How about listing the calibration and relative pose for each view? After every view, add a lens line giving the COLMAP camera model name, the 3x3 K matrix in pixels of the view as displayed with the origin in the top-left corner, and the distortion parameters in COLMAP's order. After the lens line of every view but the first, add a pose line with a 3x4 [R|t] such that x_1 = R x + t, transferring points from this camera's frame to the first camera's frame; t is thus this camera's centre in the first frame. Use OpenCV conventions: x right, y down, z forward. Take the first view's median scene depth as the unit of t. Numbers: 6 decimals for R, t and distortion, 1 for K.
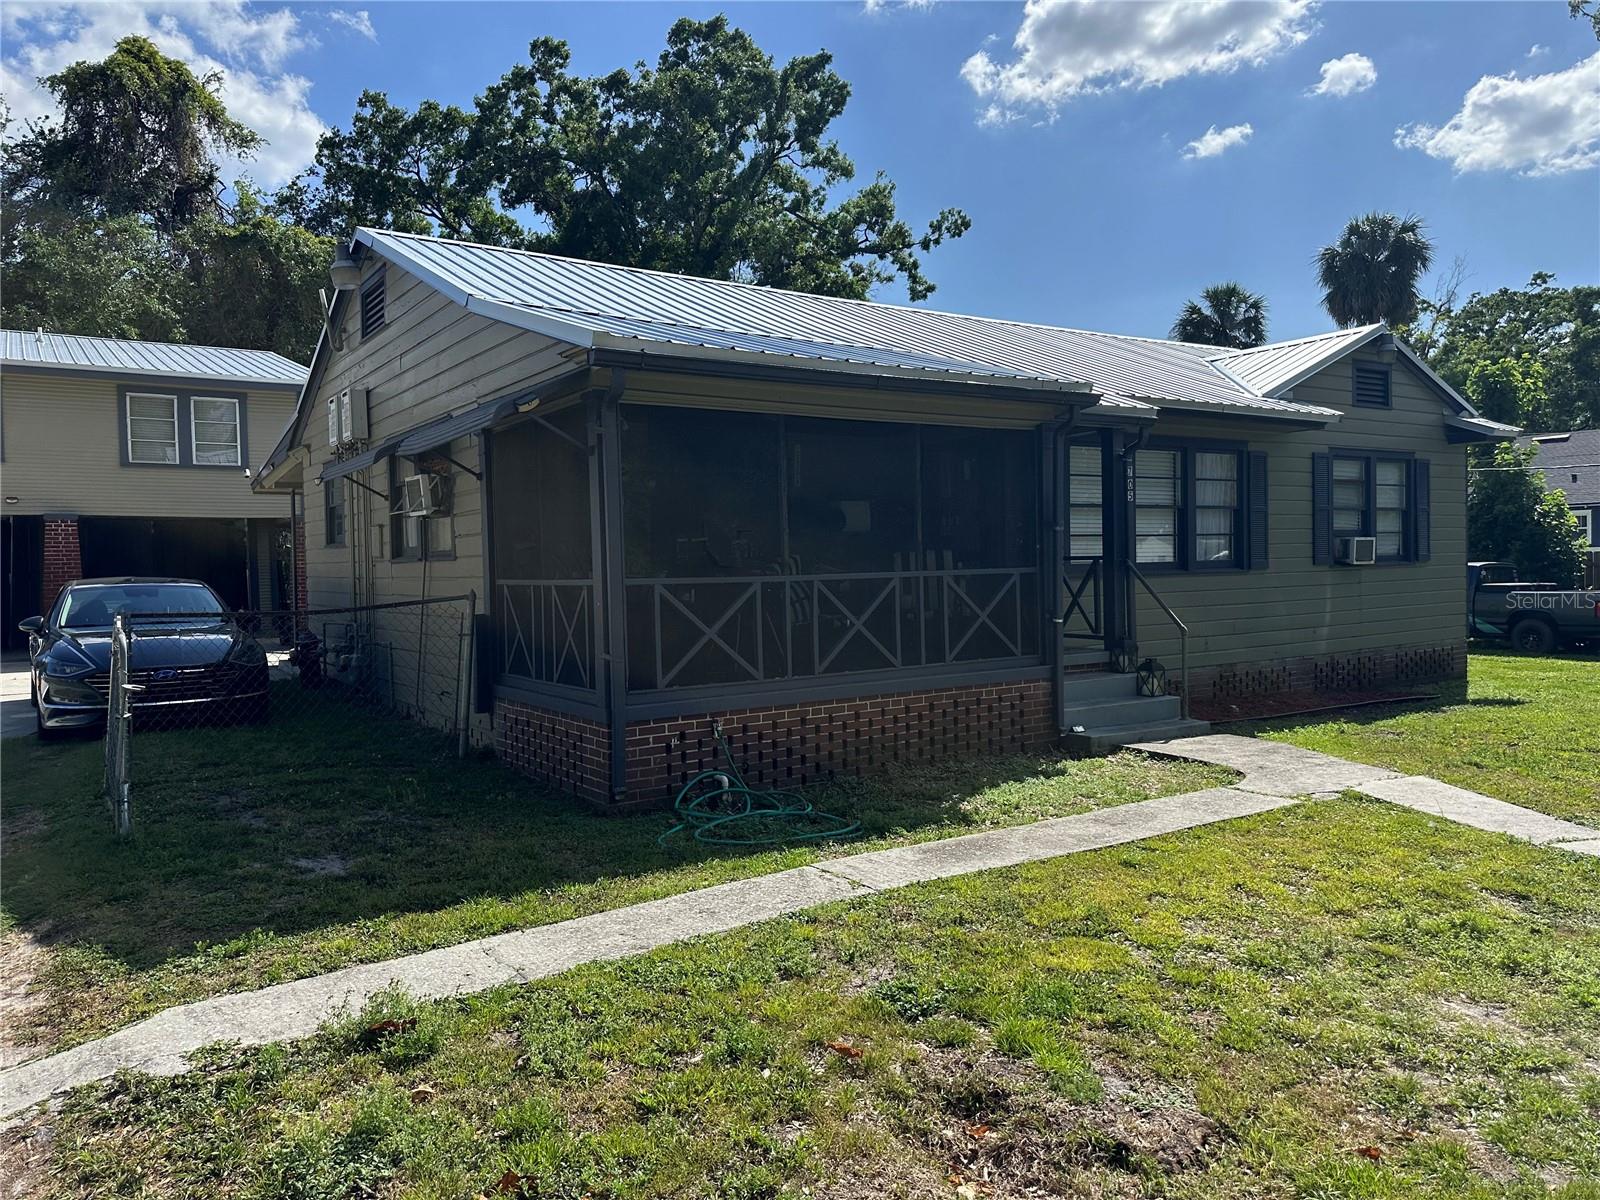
lens RADIAL K [[1131.6, 0, 802.5], [0, 1131.6, 589.1], [0, 0, 1]] dist [0.055046, -0.049029]
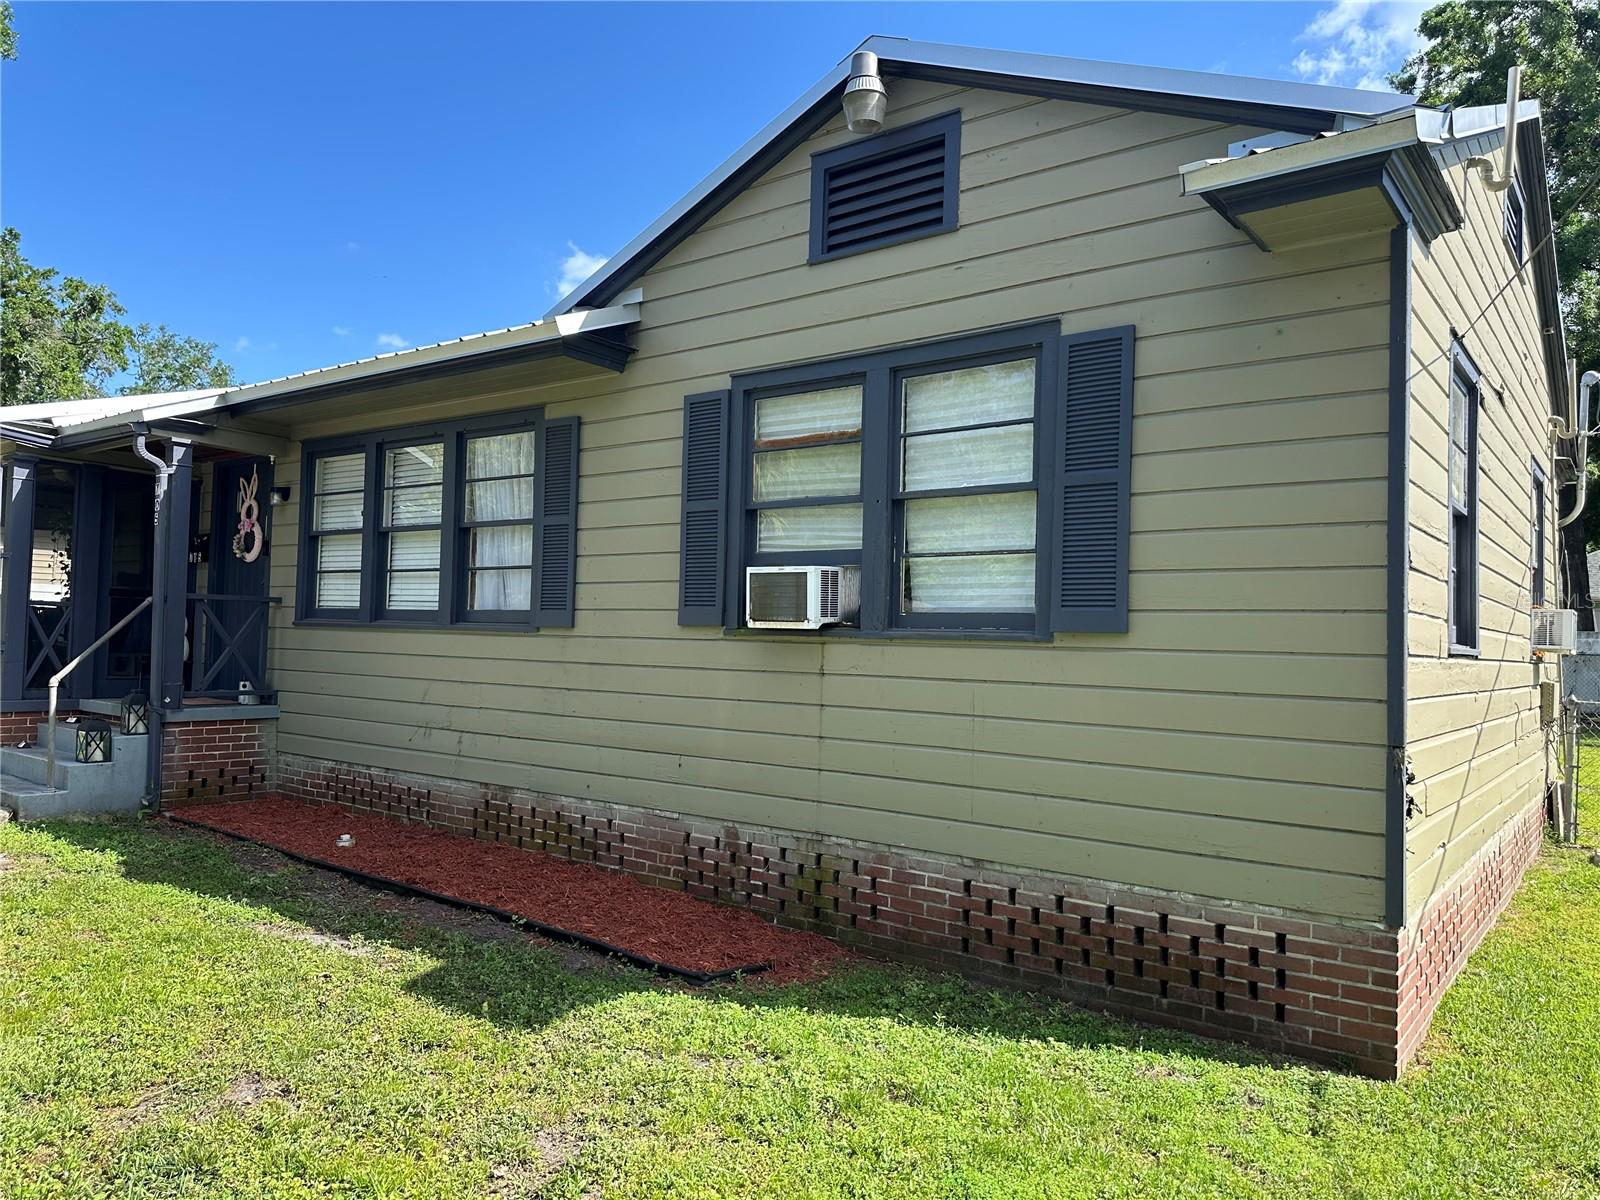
lens RADIAL K [[1131.6, 0, 804.0], [0, 1131.6, 600.0], [0, 0, 1]] dist [0.055046, -0.049029]
pose [[0.328184, 0.007947, -0.944580, 0.938247], [-0.040355, 0.999170, -0.005615, -0.032538], [0.943751, 0.039962, 0.328233, 0.910472]]
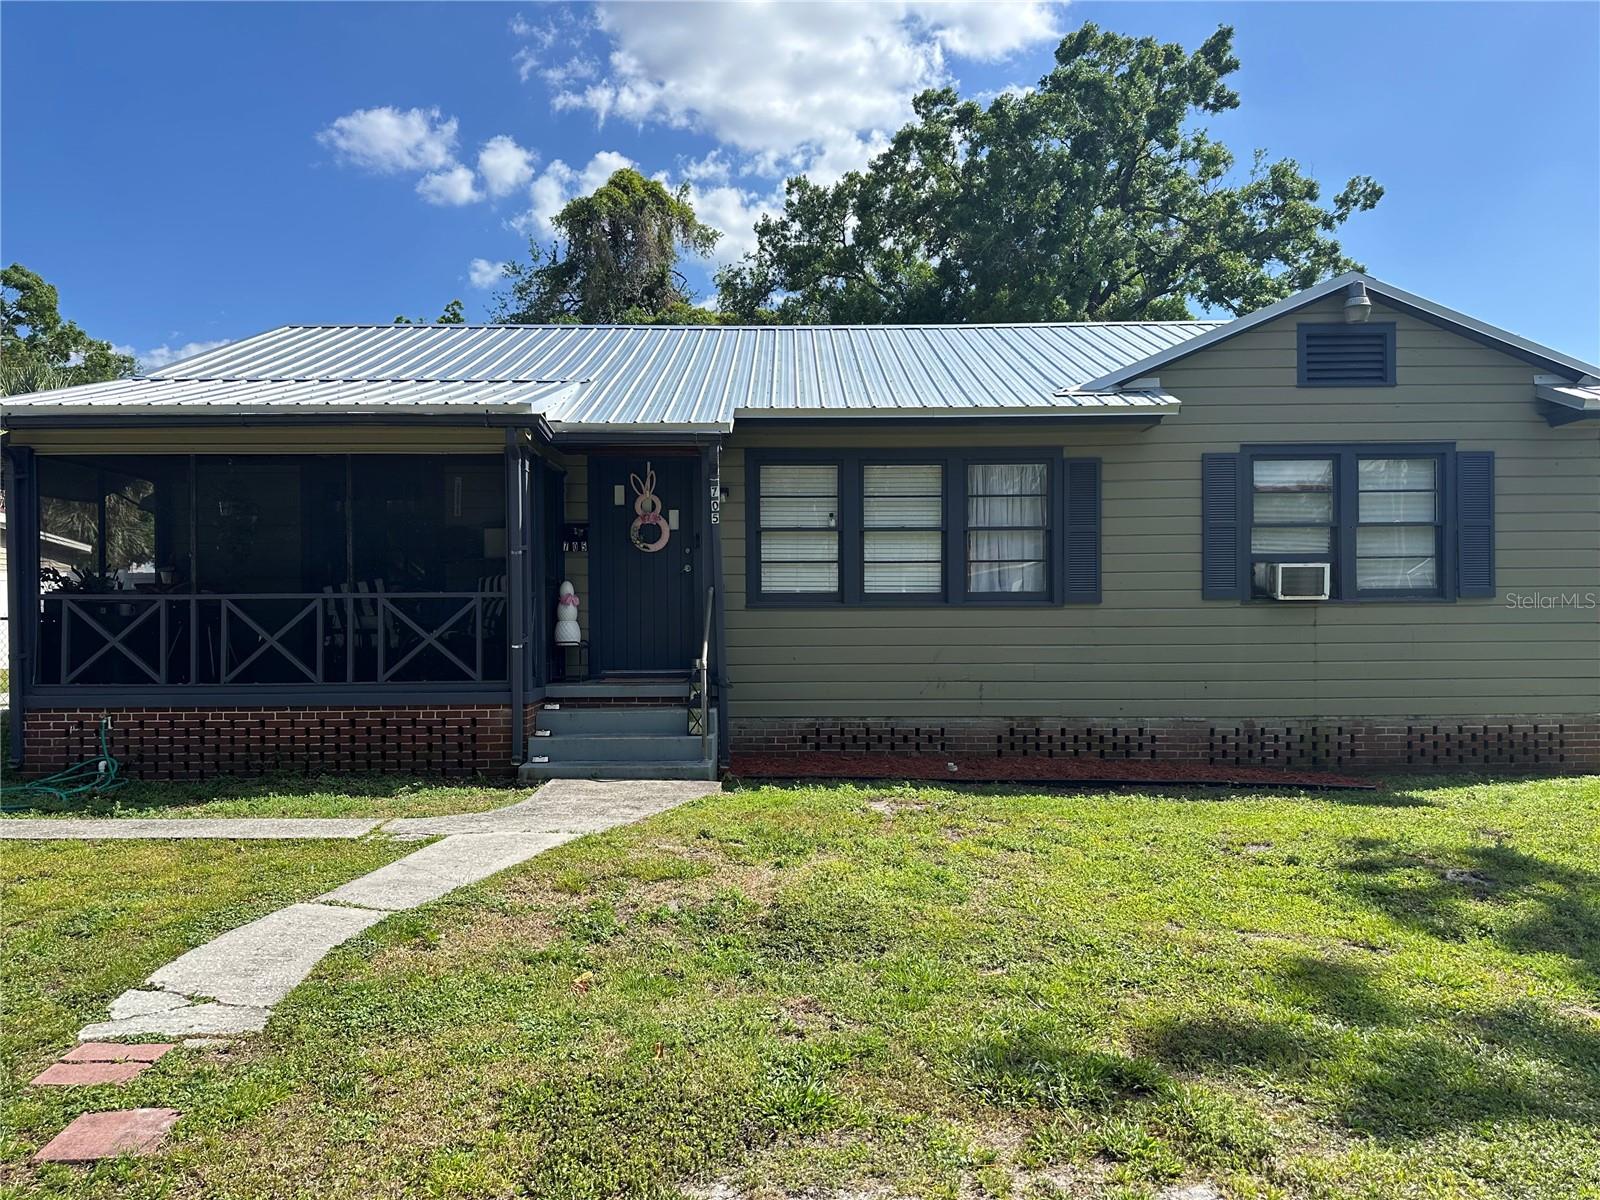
lens RADIAL K [[1131.6, 0, 799.6], [0, 1131.6, 605.8], [0, 0, 1]] dist [0.055046, -0.049029]
pose [[0.832485, 0.013751, -0.553877, 0.661589], [-0.024749, 0.999617, -0.012380, -0.000972], [0.553495, 0.024014, 0.832507, 0.218179]]
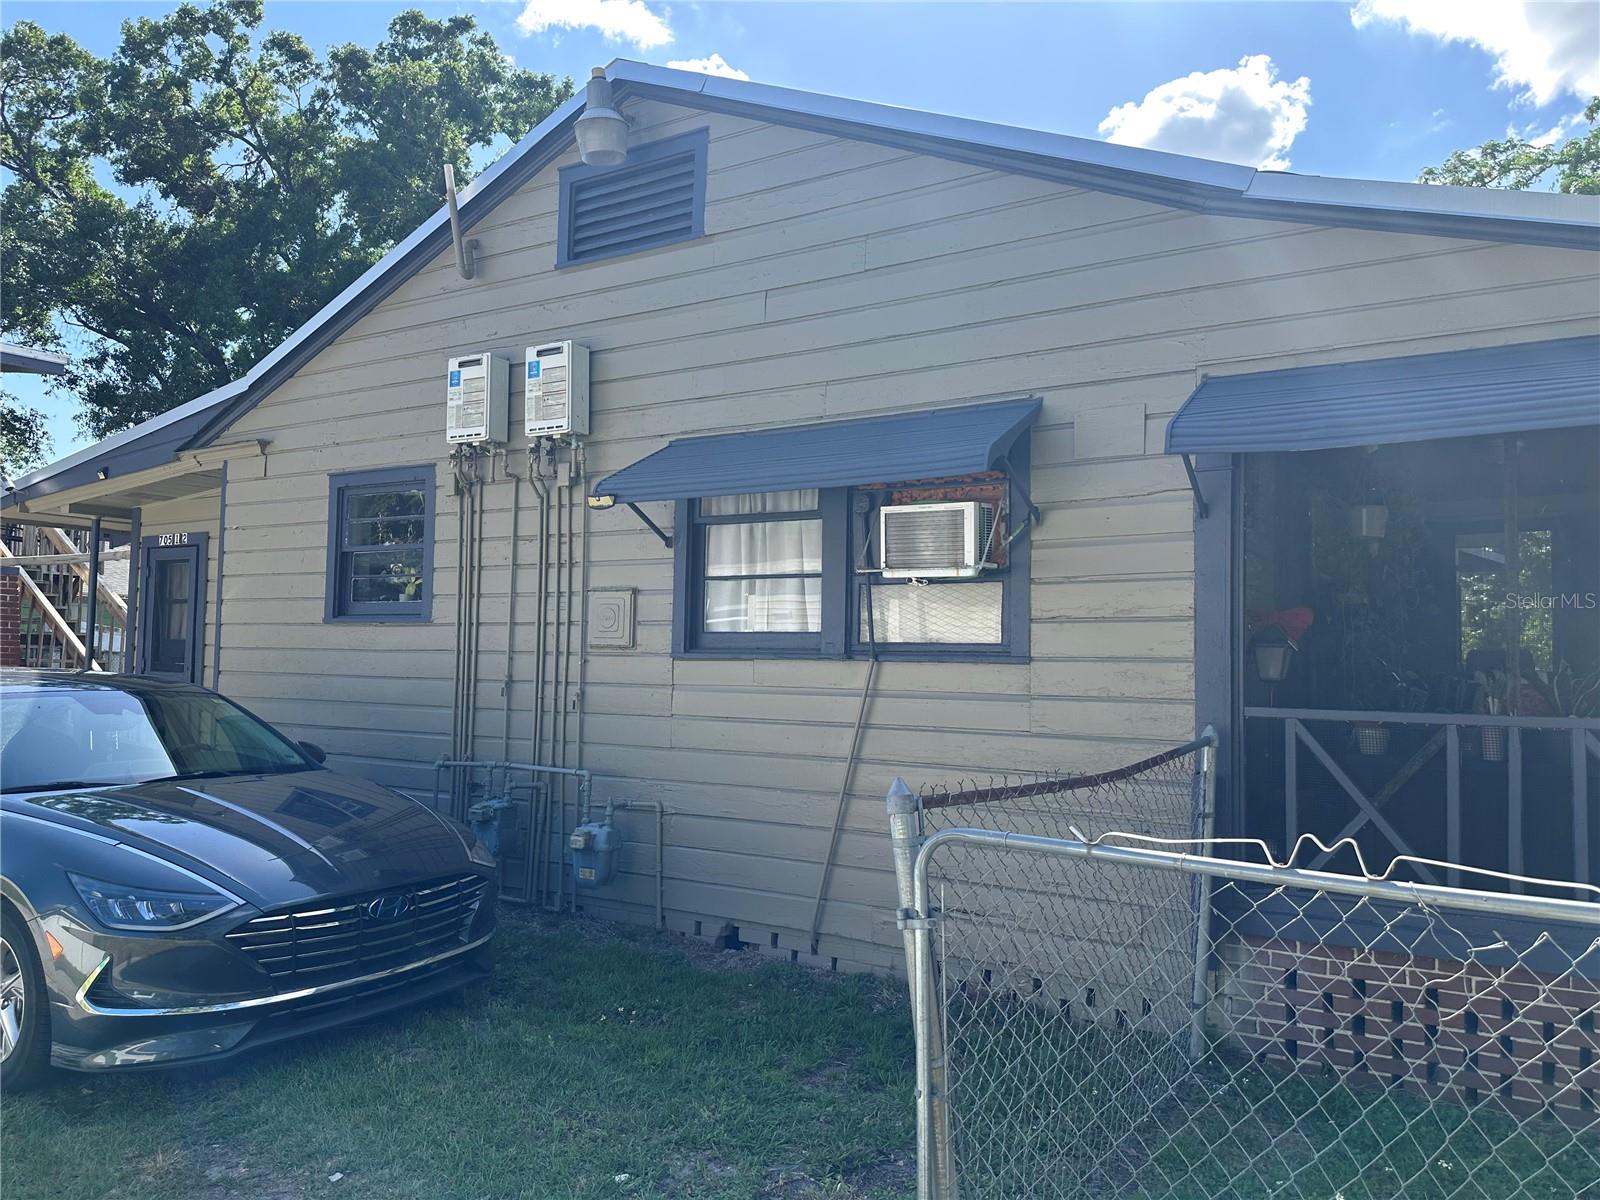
lens RADIAL K [[1131.6, 0, 806.7], [0, 1131.6, 611.4], [0, 0, 1]] dist [0.055046, -0.049029]
pose [[0.904743, 0.059584, 0.421769, -0.447085], [-0.027744, 0.996309, -0.081235, -0.004151], [-0.425052, 0.061795, 0.903057, 0.400542]]
